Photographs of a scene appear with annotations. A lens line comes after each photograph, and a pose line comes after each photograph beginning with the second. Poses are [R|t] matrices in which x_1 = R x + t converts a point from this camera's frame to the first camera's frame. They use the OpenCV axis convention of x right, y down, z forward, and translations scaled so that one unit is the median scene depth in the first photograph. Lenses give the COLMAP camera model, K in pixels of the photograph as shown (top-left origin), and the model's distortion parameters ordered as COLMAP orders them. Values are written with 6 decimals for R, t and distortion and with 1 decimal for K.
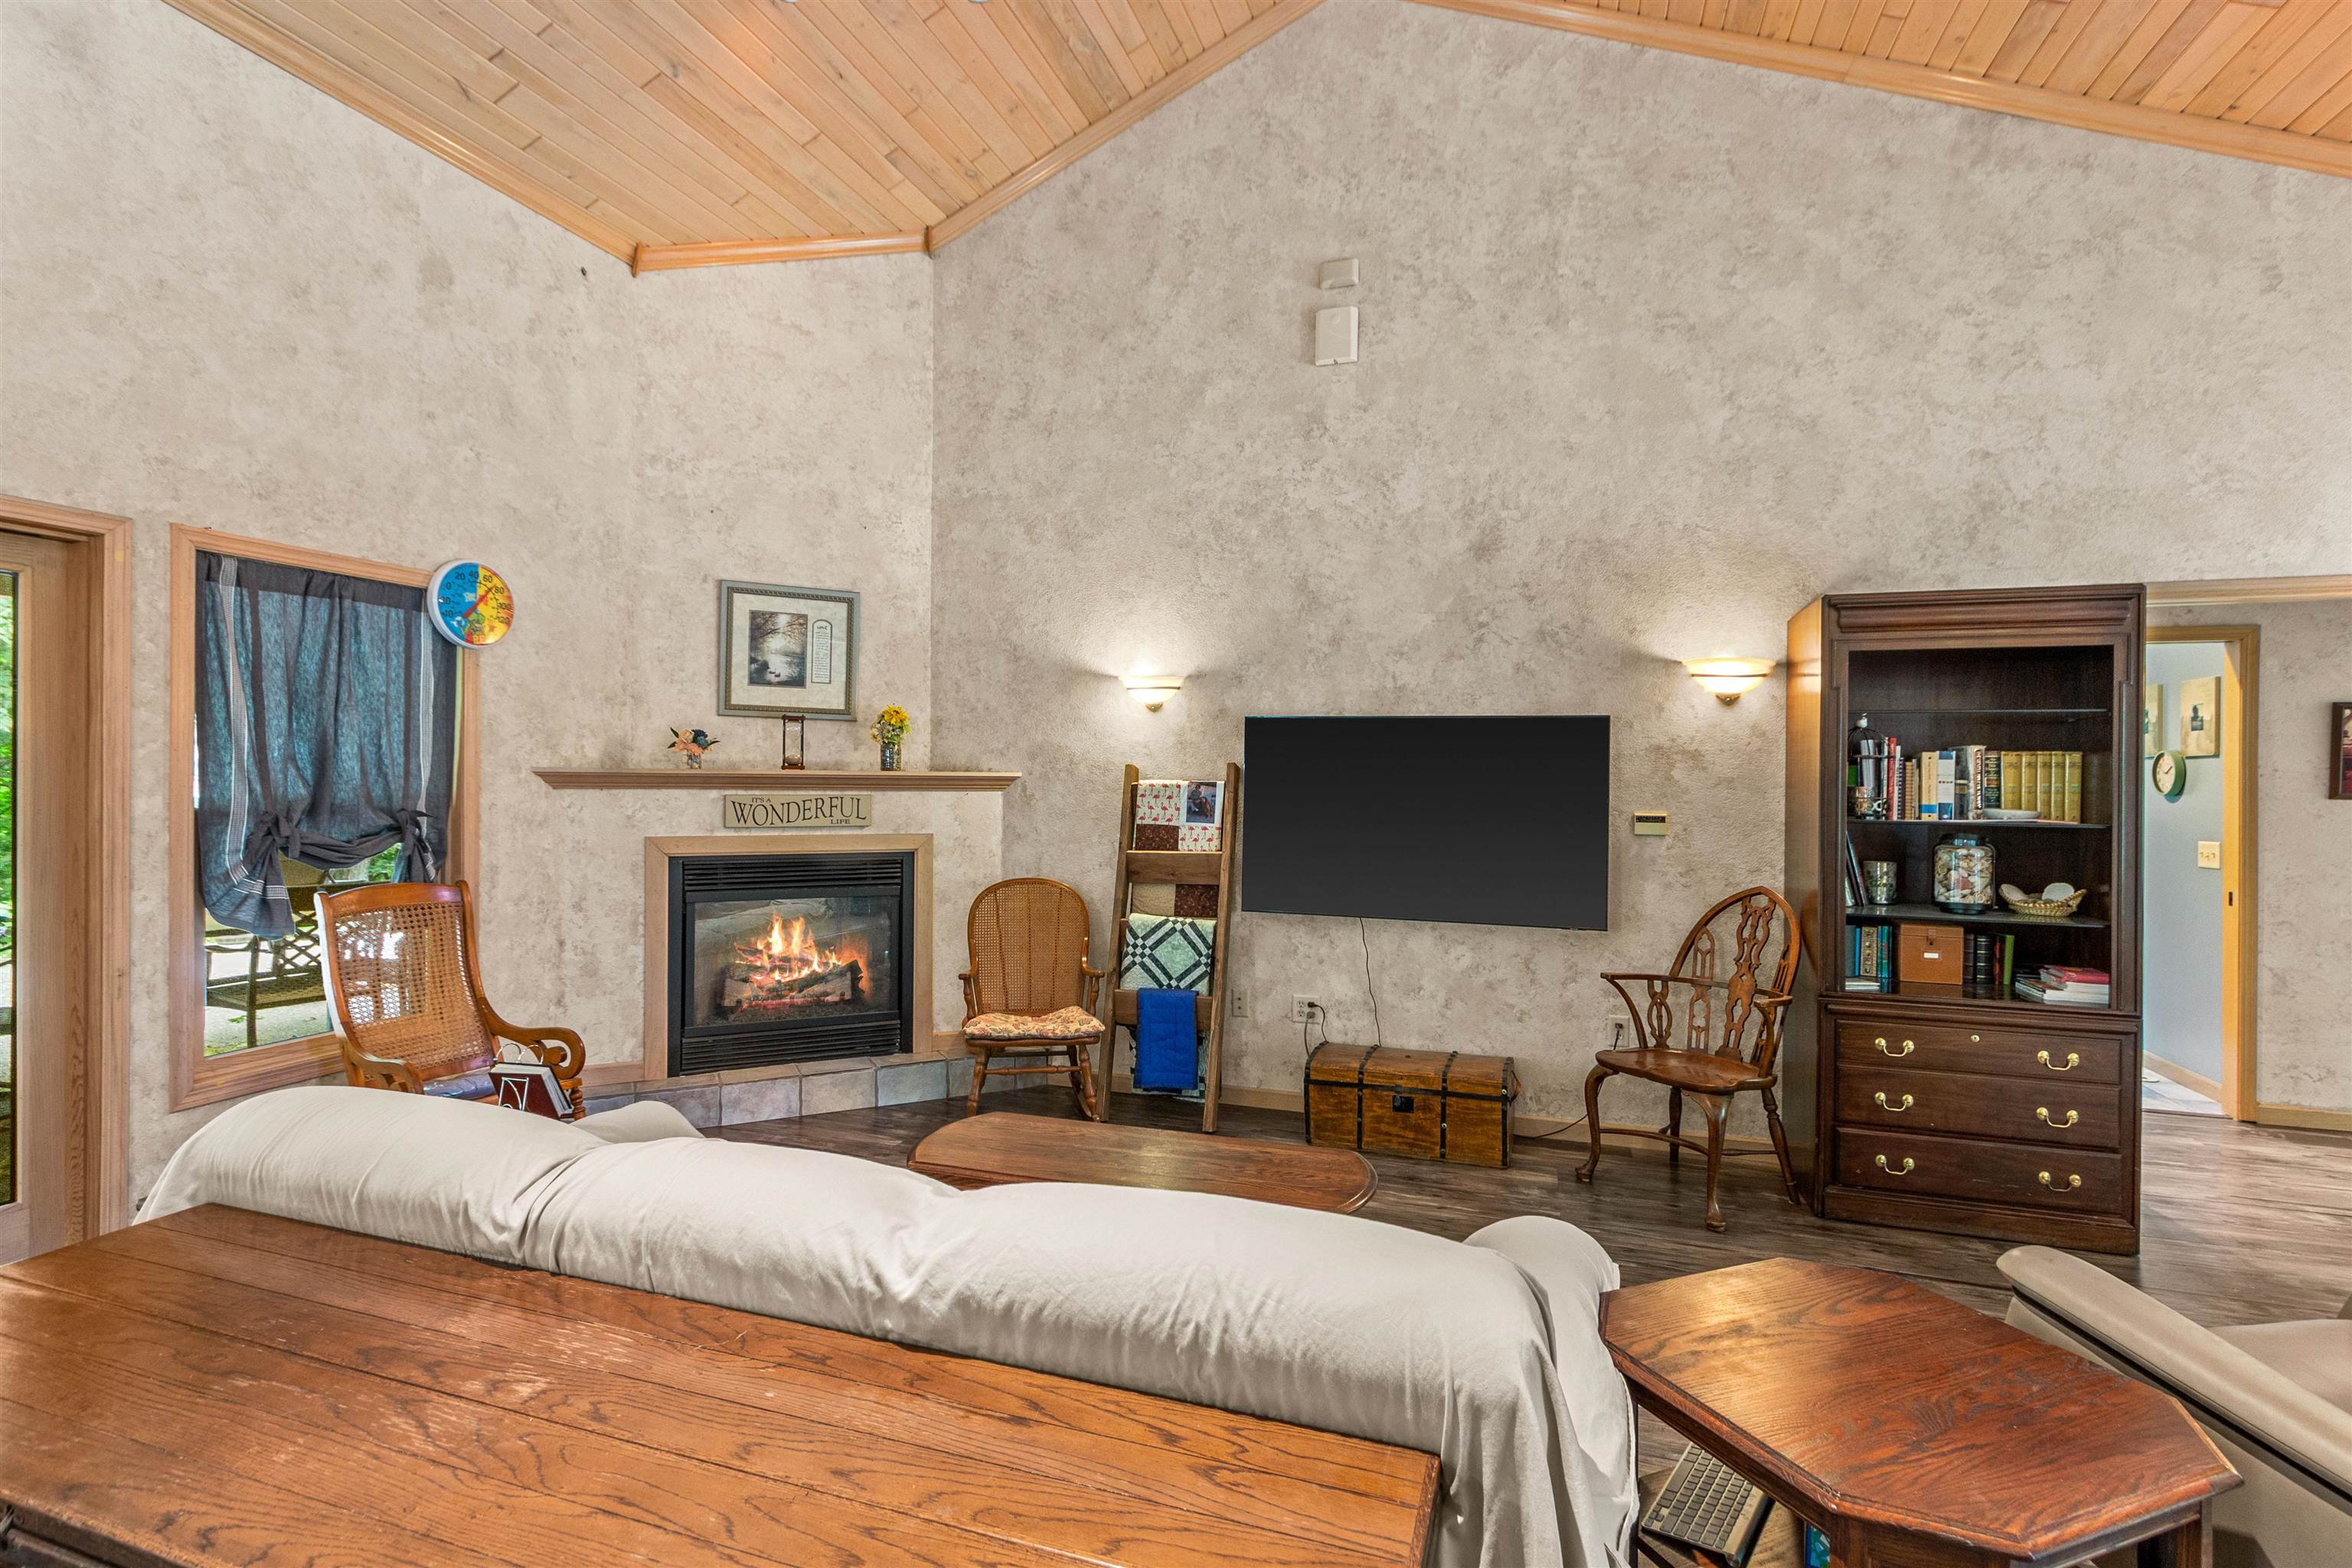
lens RADIAL K [[1086.2, 0, 1176.4], [0, 1086.2, 778.6], [0, 0, 1]] dist [0.013627, -0.006532]
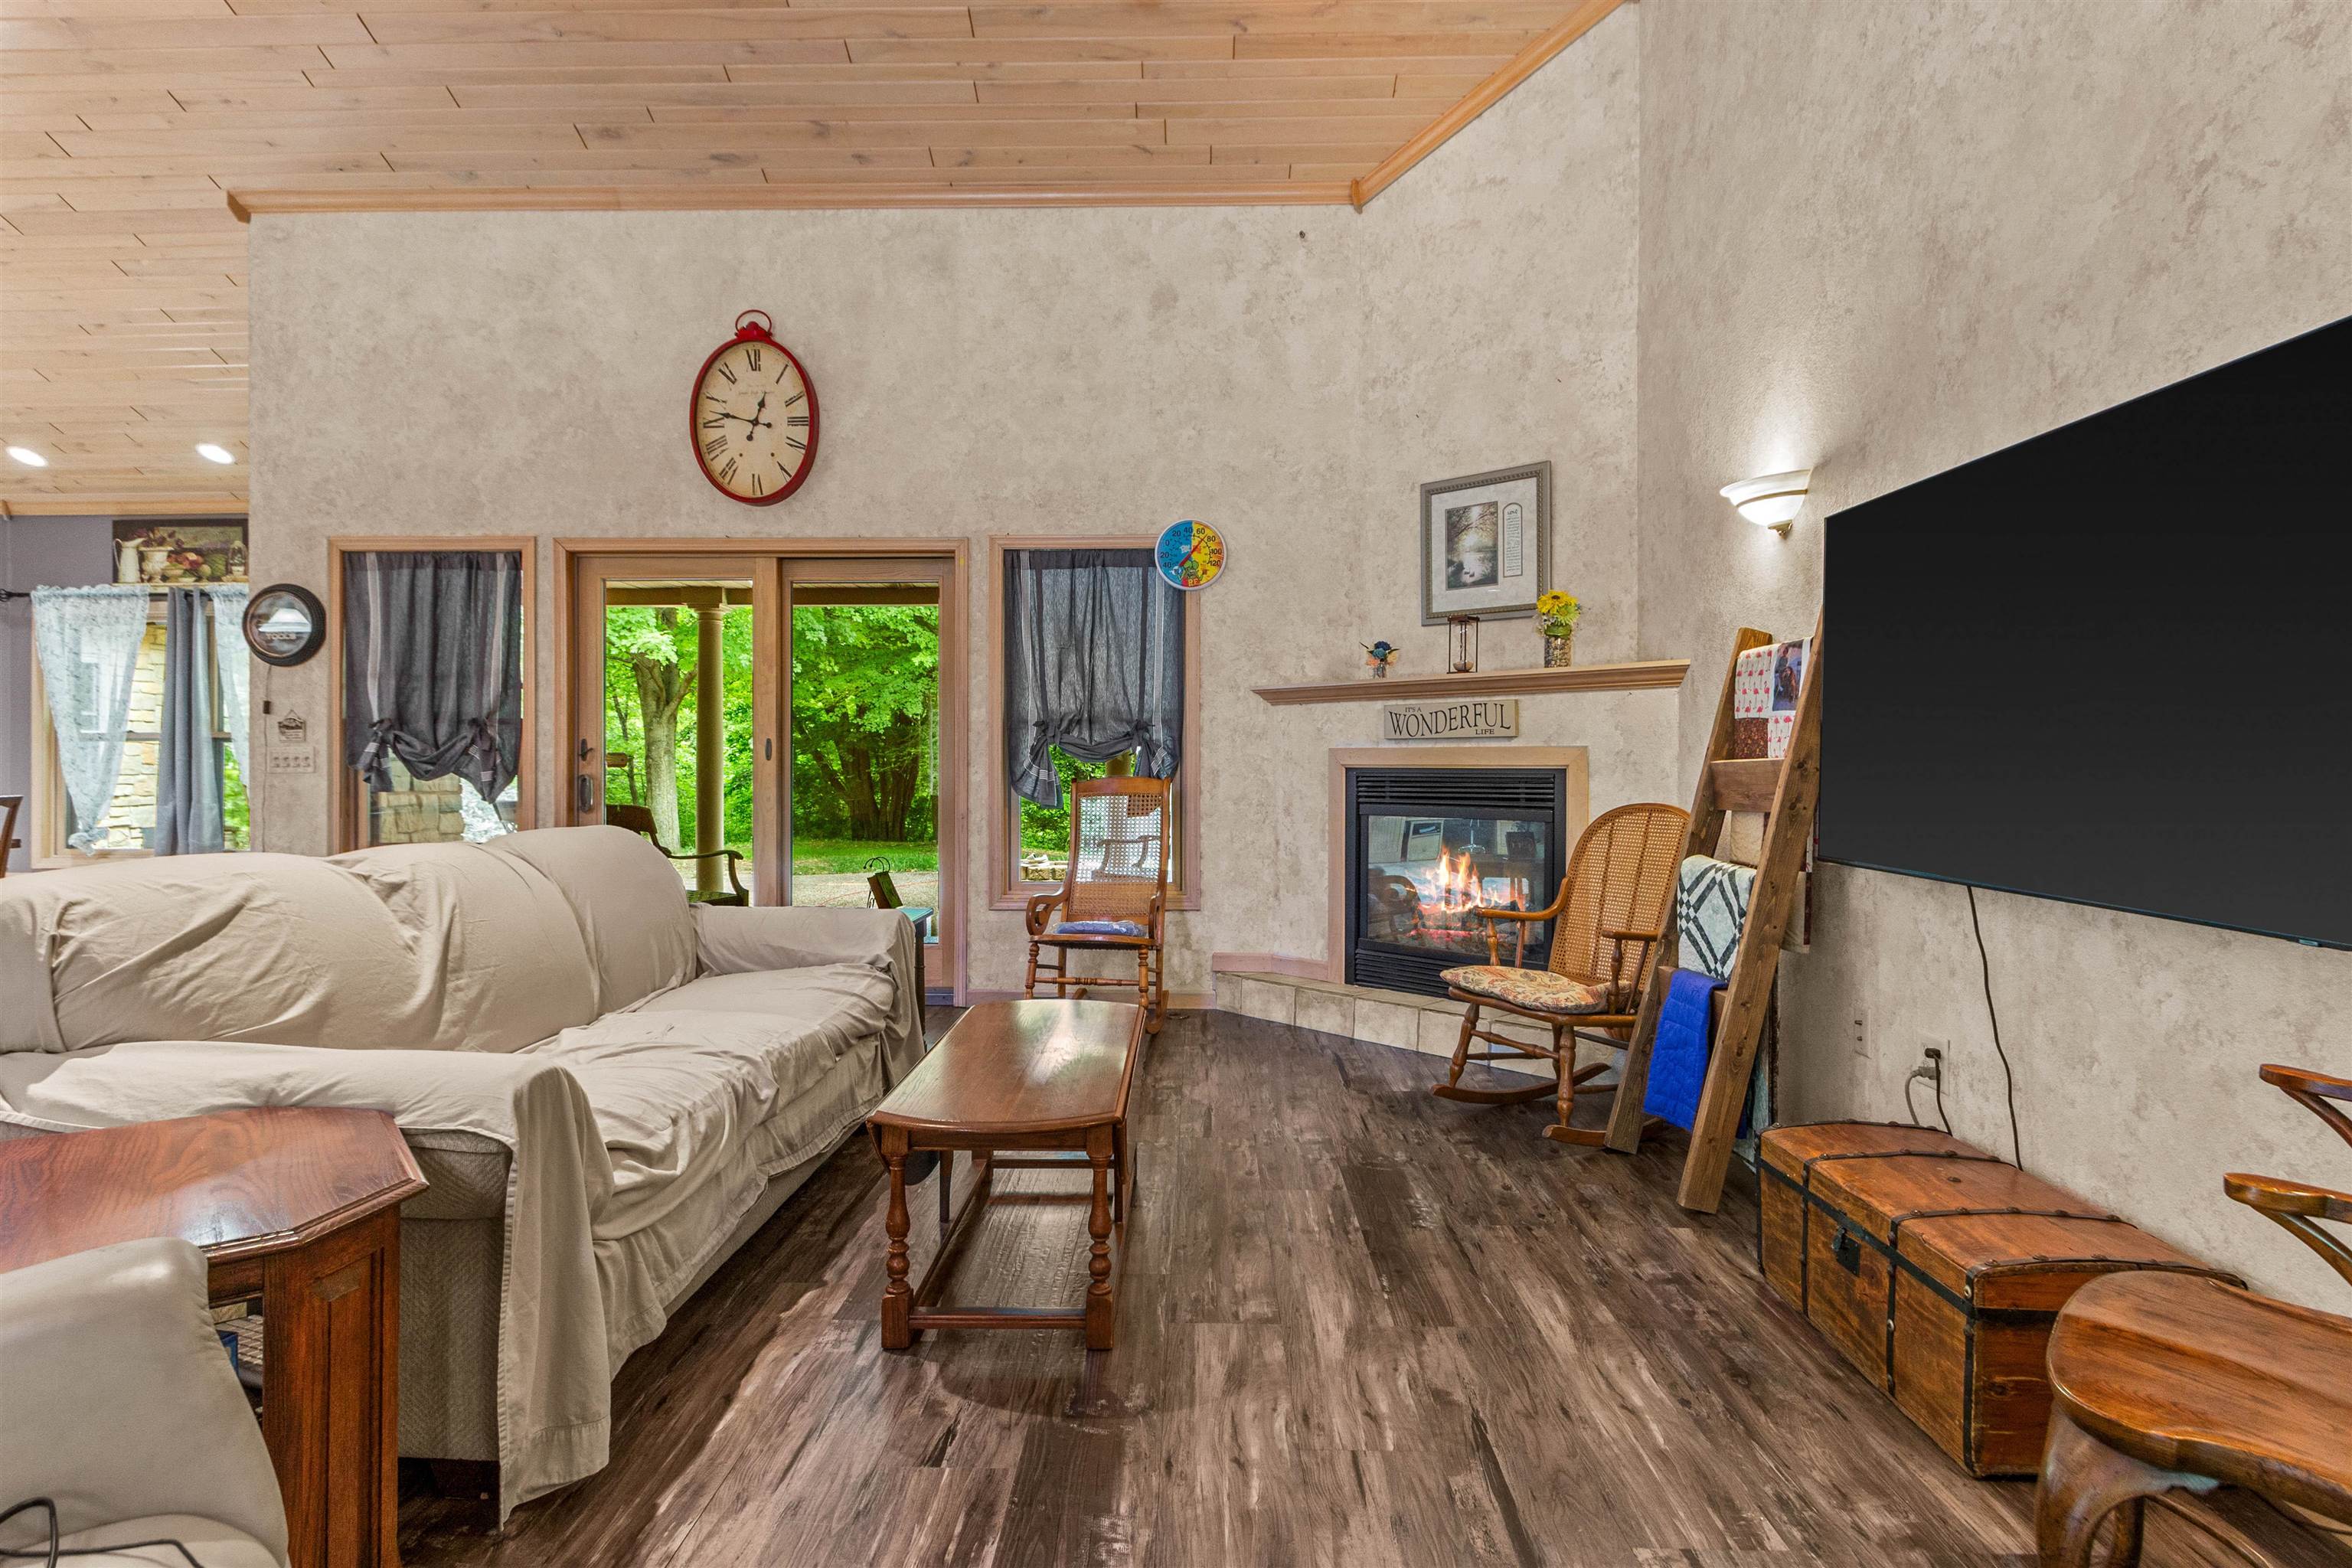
lens RADIAL K [[1227.6, 0, 1179.3], [0, 1227.6, 764.6], [0, 0, 1]] dist [0.003048, -0.000961]
pose [[0.302602, -0.009115, -0.953073, 0.584620], [0.004290, 0.999957, -0.008201, 0.077257], [0.953107, -0.001607, 0.302628, 0.501085]]
